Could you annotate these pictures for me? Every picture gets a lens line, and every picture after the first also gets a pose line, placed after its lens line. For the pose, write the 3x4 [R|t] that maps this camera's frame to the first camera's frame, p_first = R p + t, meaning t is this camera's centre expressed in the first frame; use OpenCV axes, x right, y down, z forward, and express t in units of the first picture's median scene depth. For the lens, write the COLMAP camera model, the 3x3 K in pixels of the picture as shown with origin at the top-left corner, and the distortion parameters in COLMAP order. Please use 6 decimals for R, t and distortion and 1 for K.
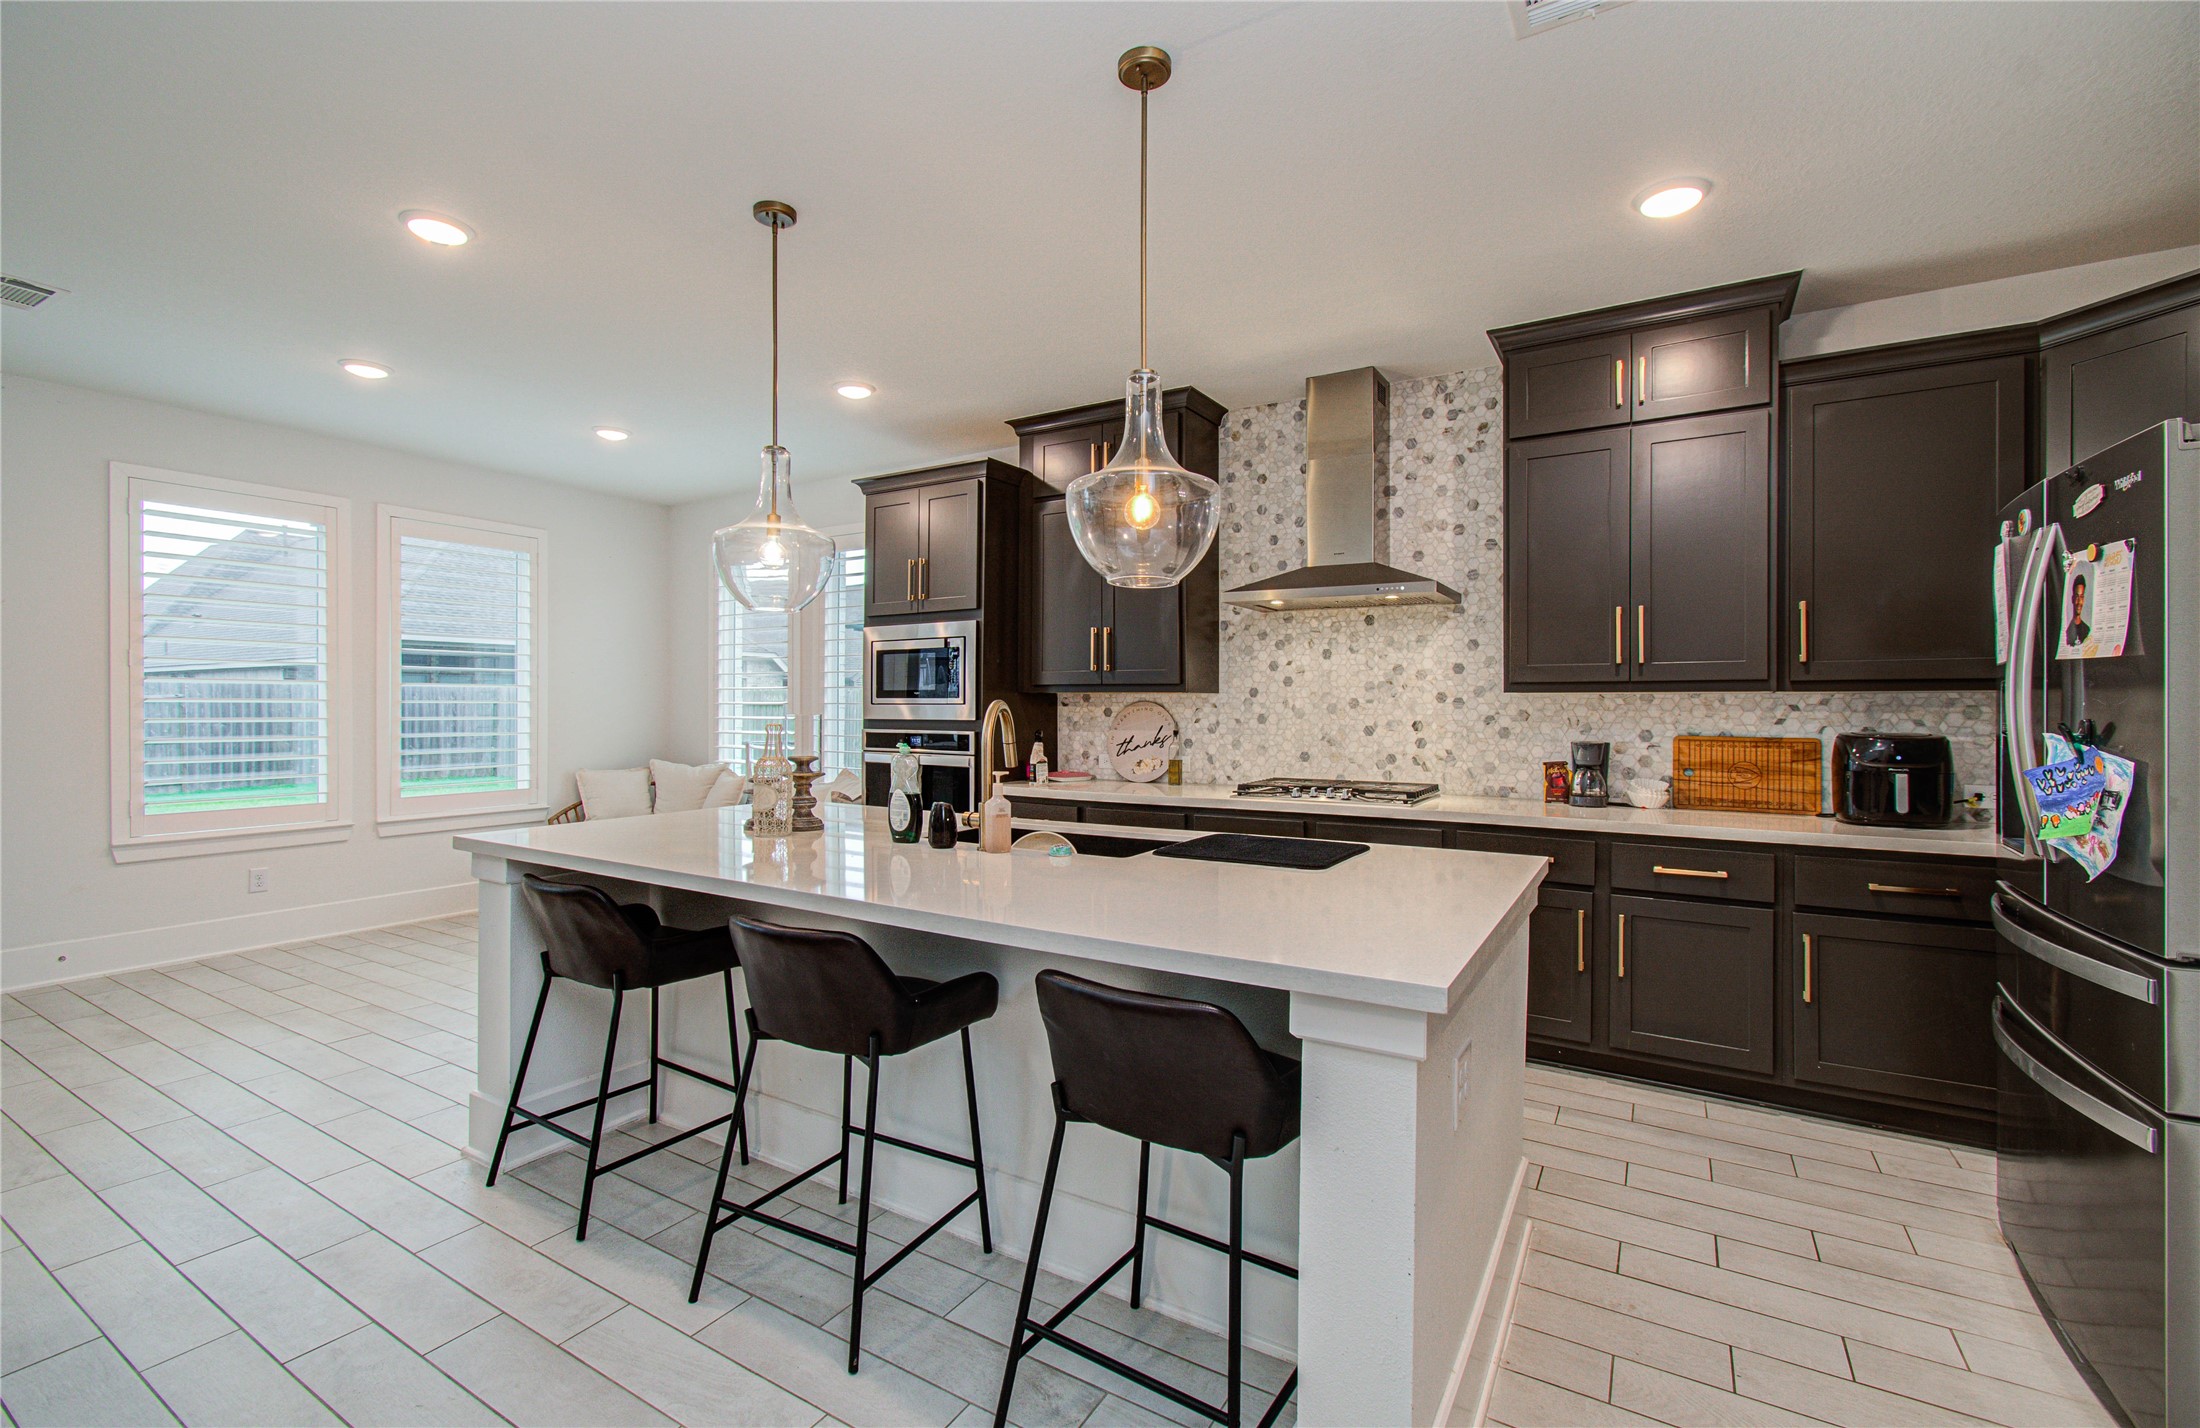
lens RADIAL K [[966.7, 0, 1092.7], [0, 966.7, 706.9], [0, 0, 1]] dist [-0.012884, 0.014821]
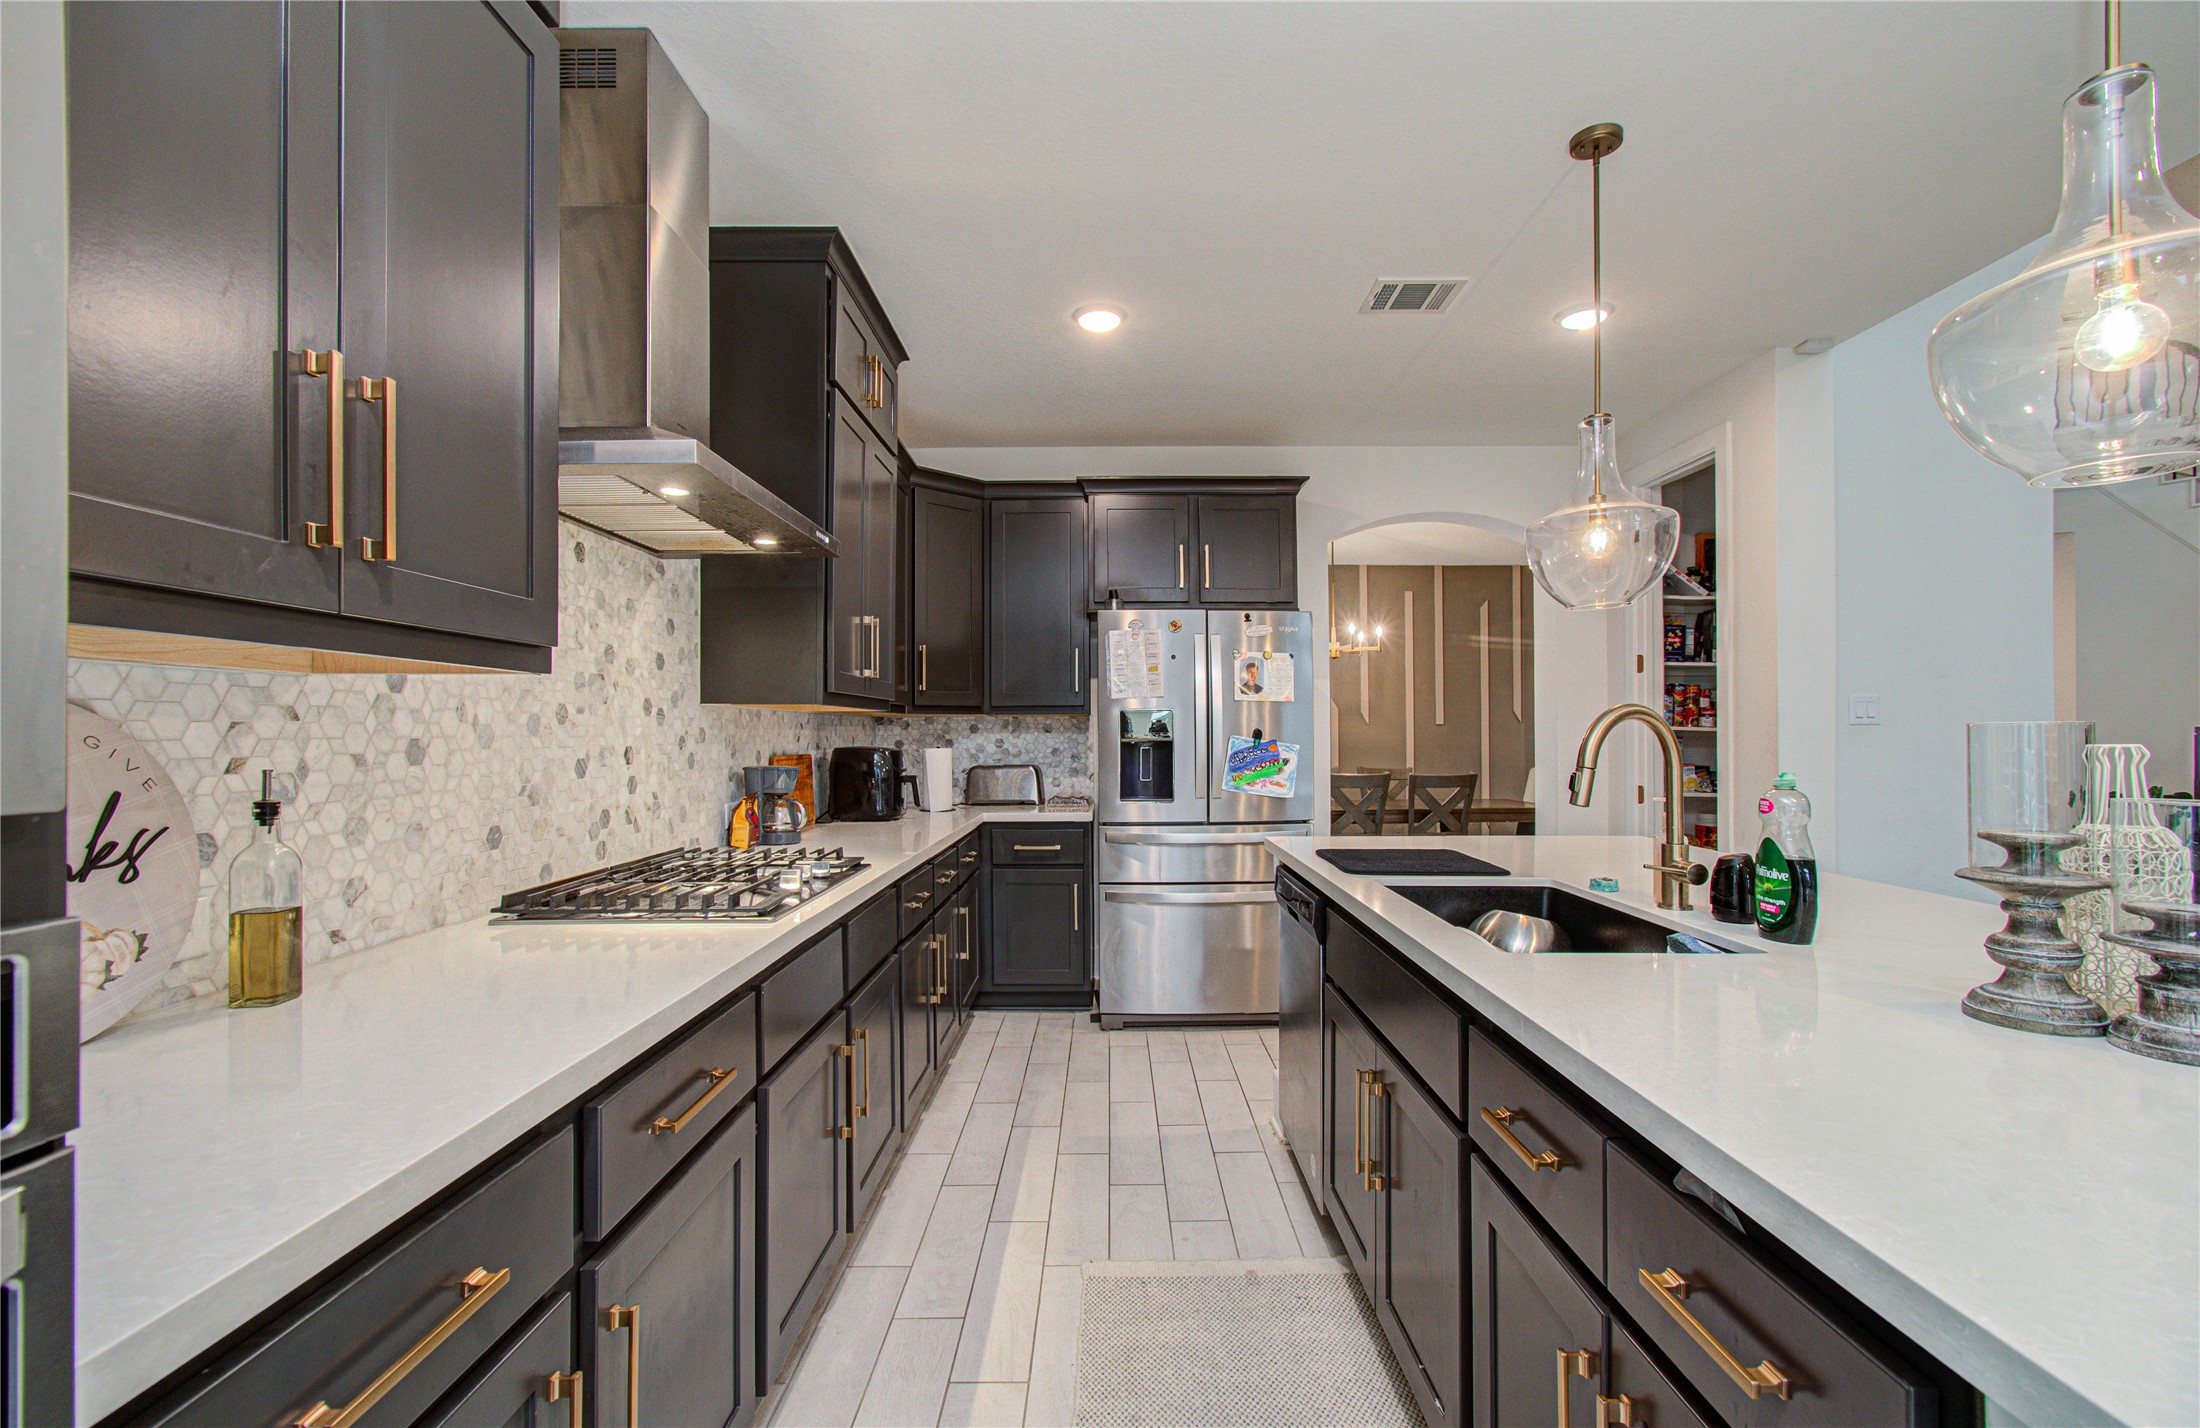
lens RADIAL K [[971.9, 0, 1103.1], [0, 971.9, 735.1], [0, 0, 1]] dist [-0.000914, -0.000017]
pose [[-0.525164, -0.004344, 0.850990, -0.290132], [0.000339, 0.999986, 0.005314, 0.004387], [-0.851001, 0.003079, -0.525155, 1.012476]]
